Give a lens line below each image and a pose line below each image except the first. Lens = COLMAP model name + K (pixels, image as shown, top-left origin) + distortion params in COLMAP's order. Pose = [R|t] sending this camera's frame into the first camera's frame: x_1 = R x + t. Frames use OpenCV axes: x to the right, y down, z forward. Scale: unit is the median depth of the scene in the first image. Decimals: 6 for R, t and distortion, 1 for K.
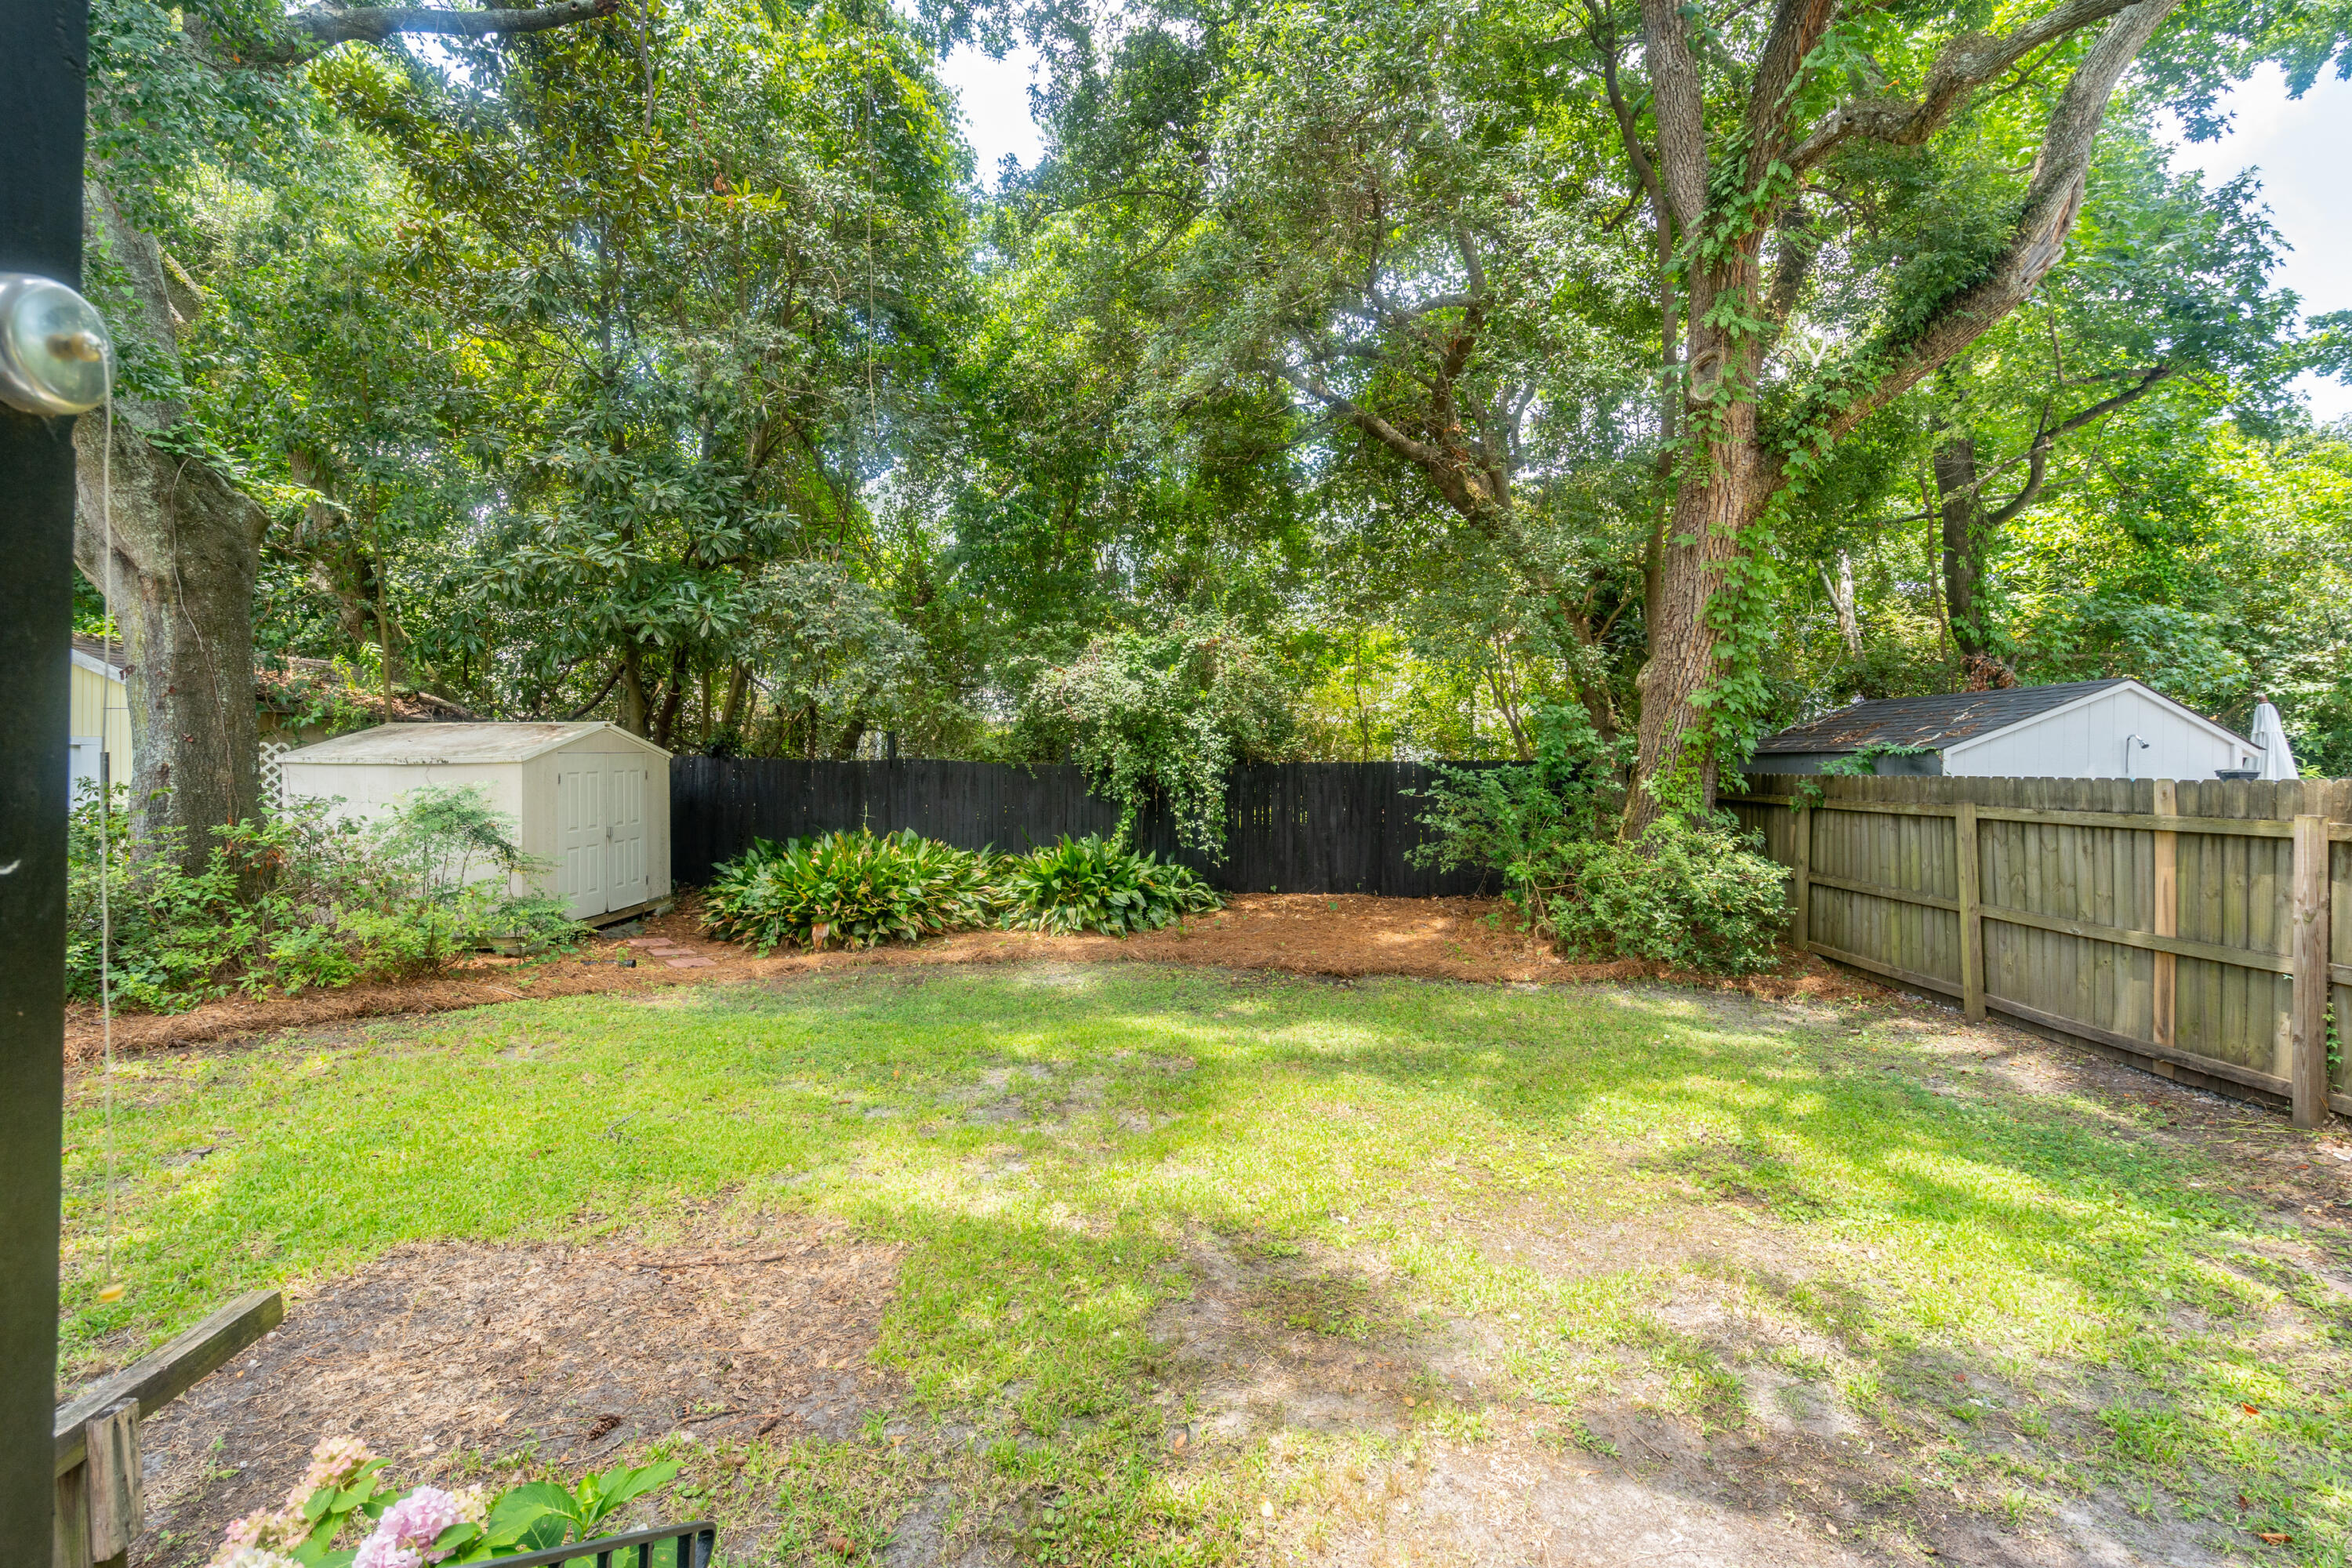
lens RADIAL K [[1089.1, 0, 1172.9], [0, 1089.1, 769.4], [0, 0, 1]] dist [-0.006526, 0.001755]
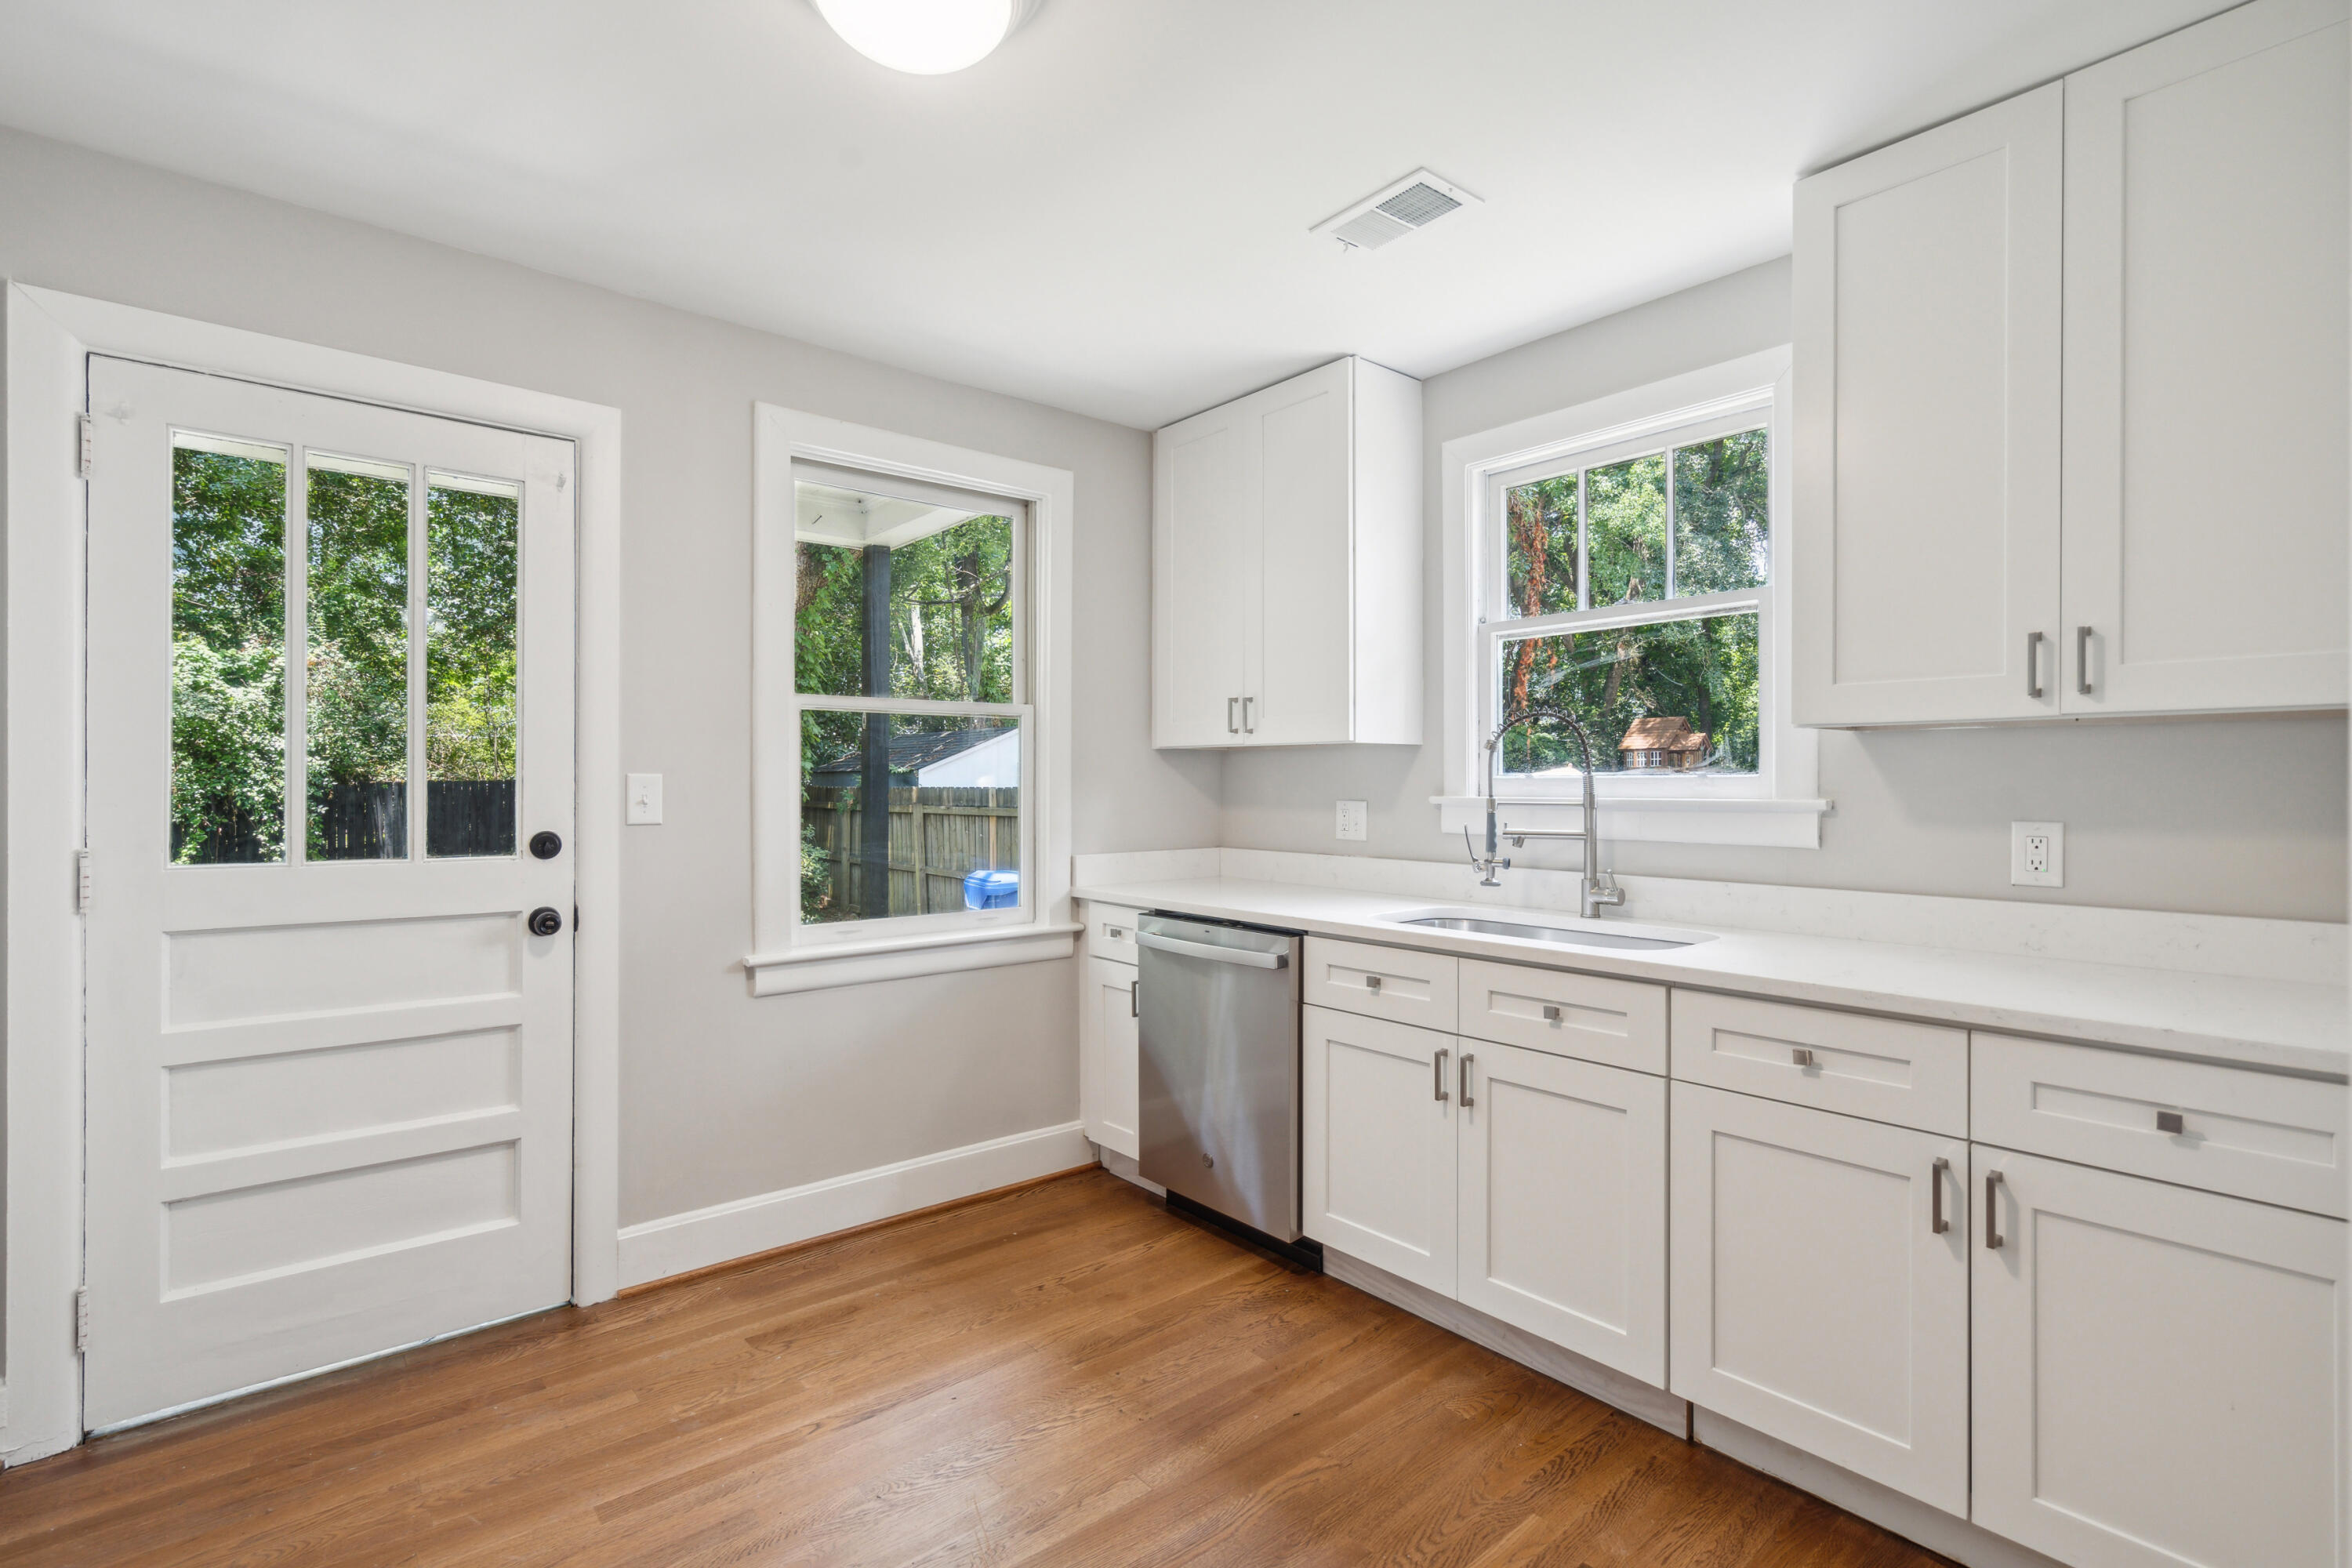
lens RADIAL K [[1089.1, 0, 1188.3], [0, 1089.1, 774.6], [0, 0, 1]] dist [-0.006526, 0.001755]
pose [[0.749709, -0.005971, 0.661741, -0.021431], [0.012958, 0.999900, -0.005659, 0.001830], [-0.661641, 0.012818, 0.749711, -0.351200]]
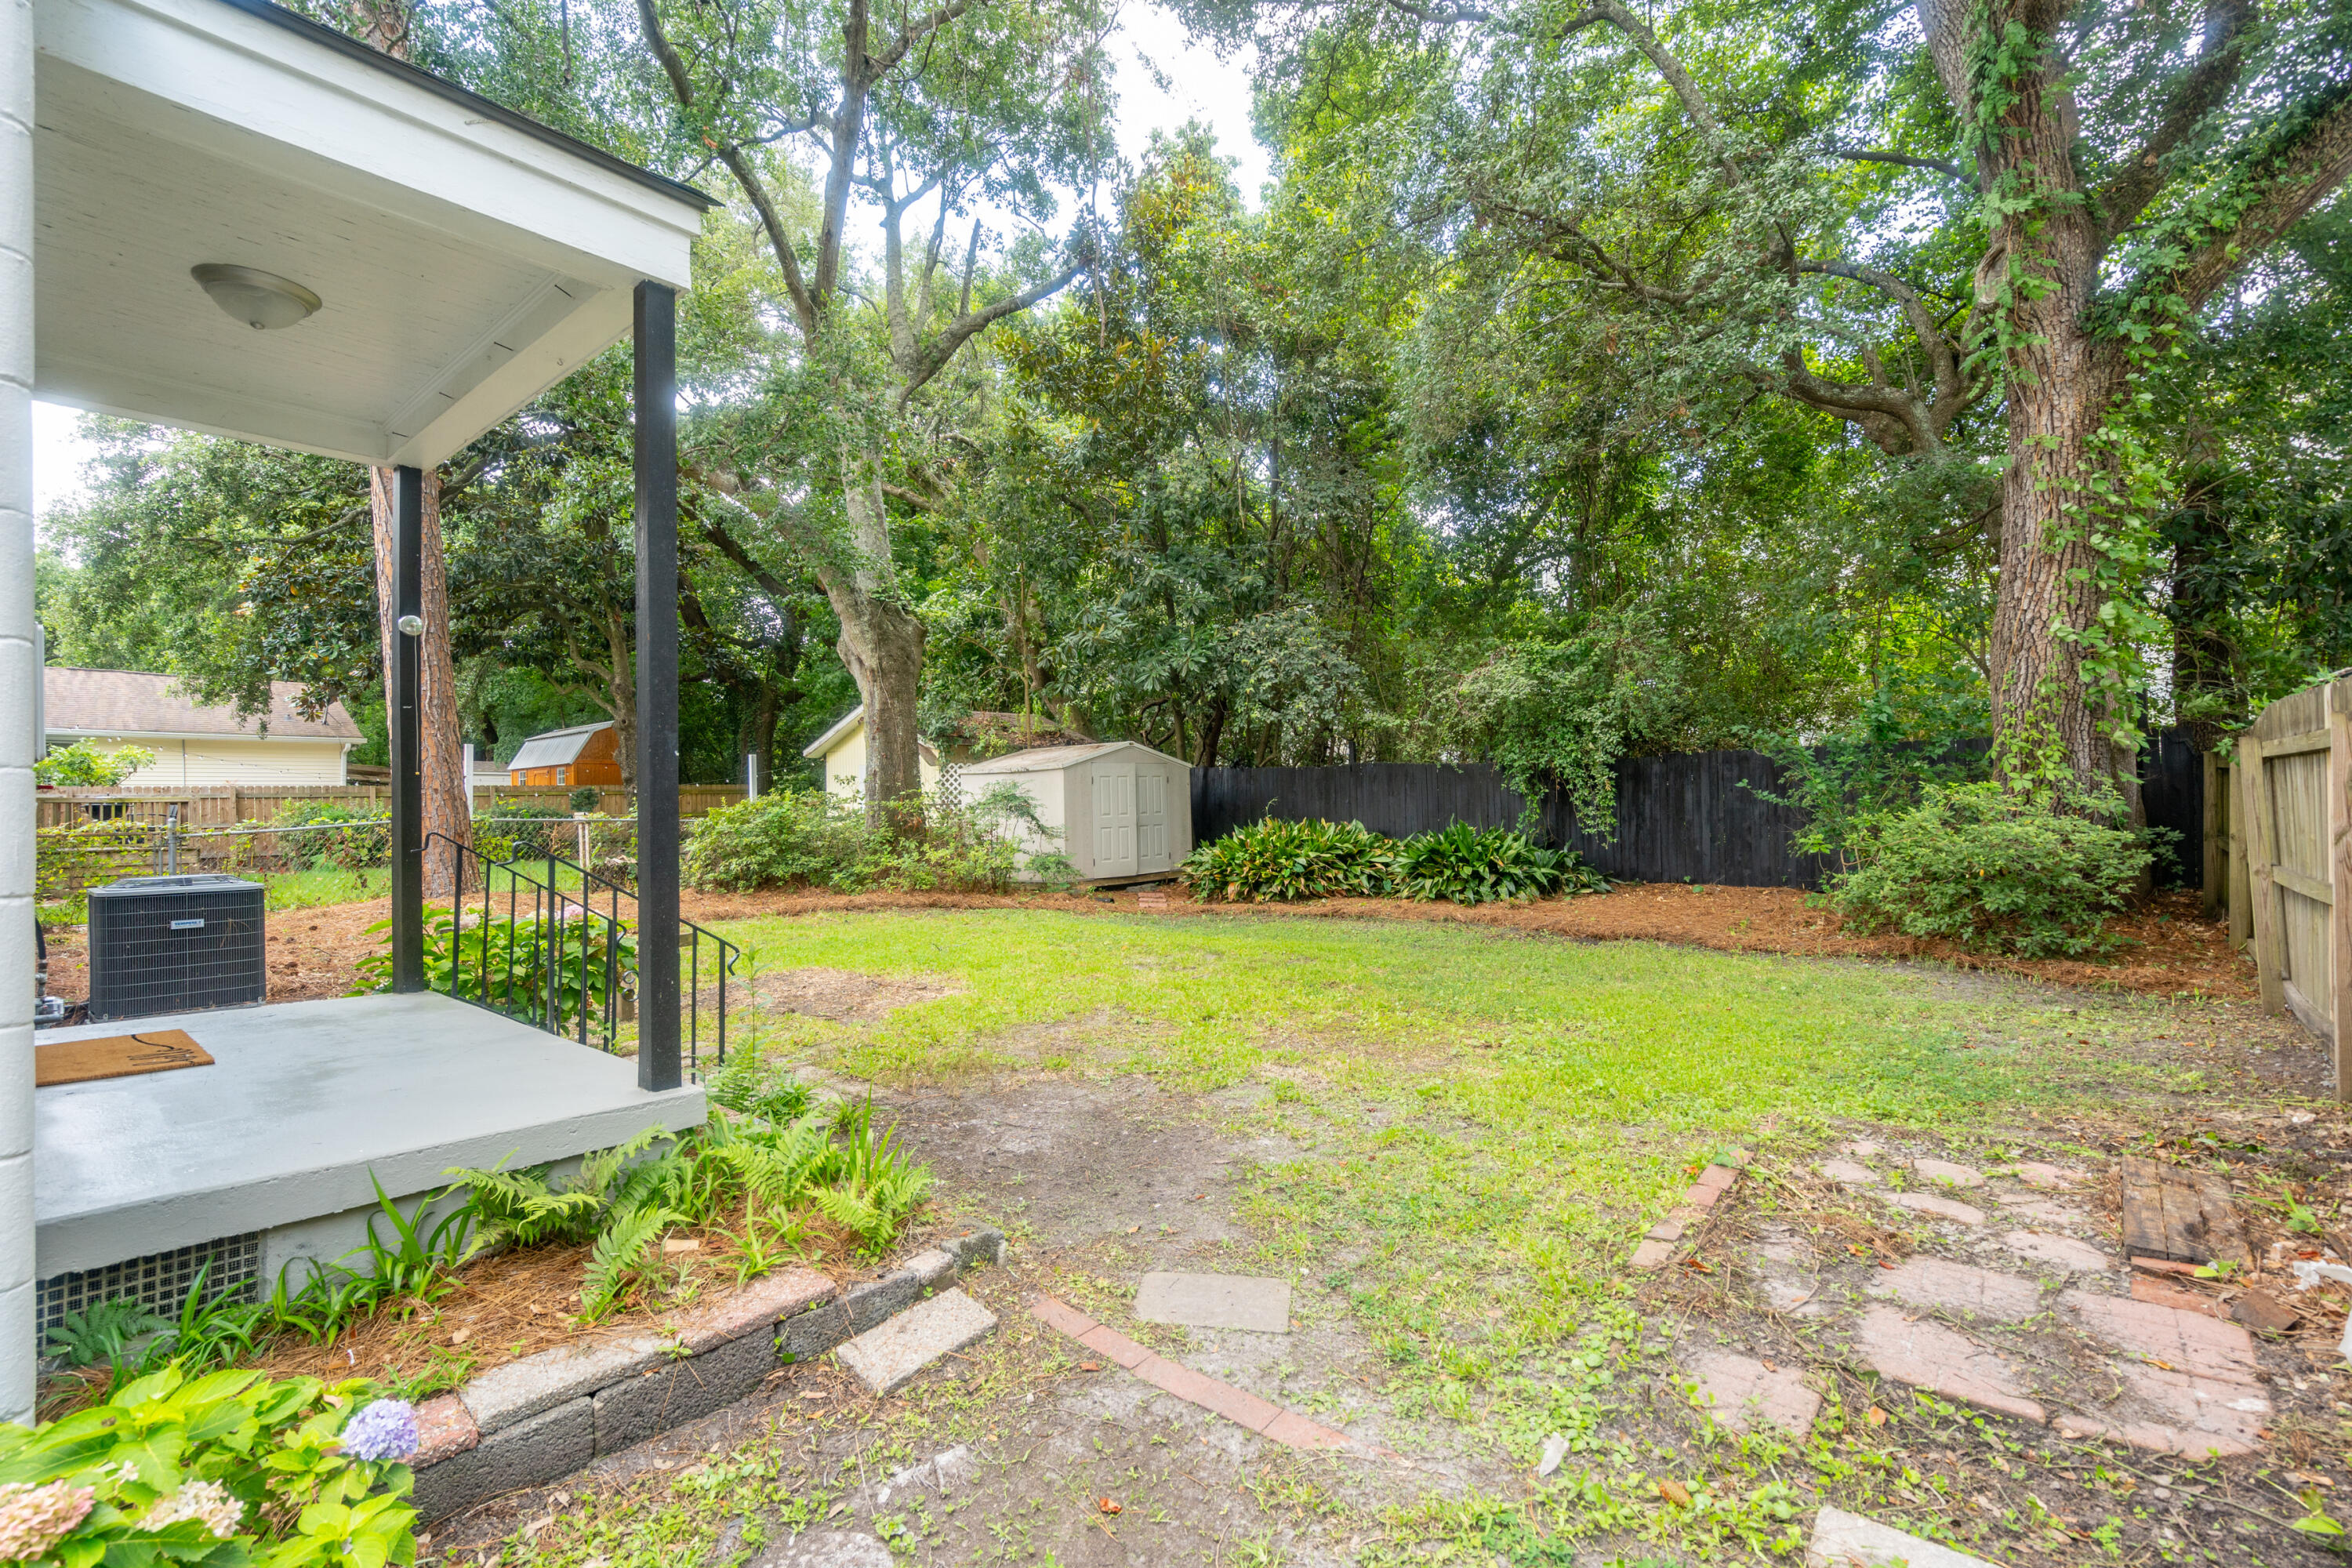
lens RADIAL K [[1089.1, 0, 1195.2], [0, 1089.1, 798.5], [0, 0, 1]] dist [-0.006526, 0.001755]
pose [[0.781679, -0.020379, -0.623347, 0.472316], [0.013928, 0.999787, -0.015220, 0.058485], [0.623525, 0.003215, 0.781797, -0.077364]]
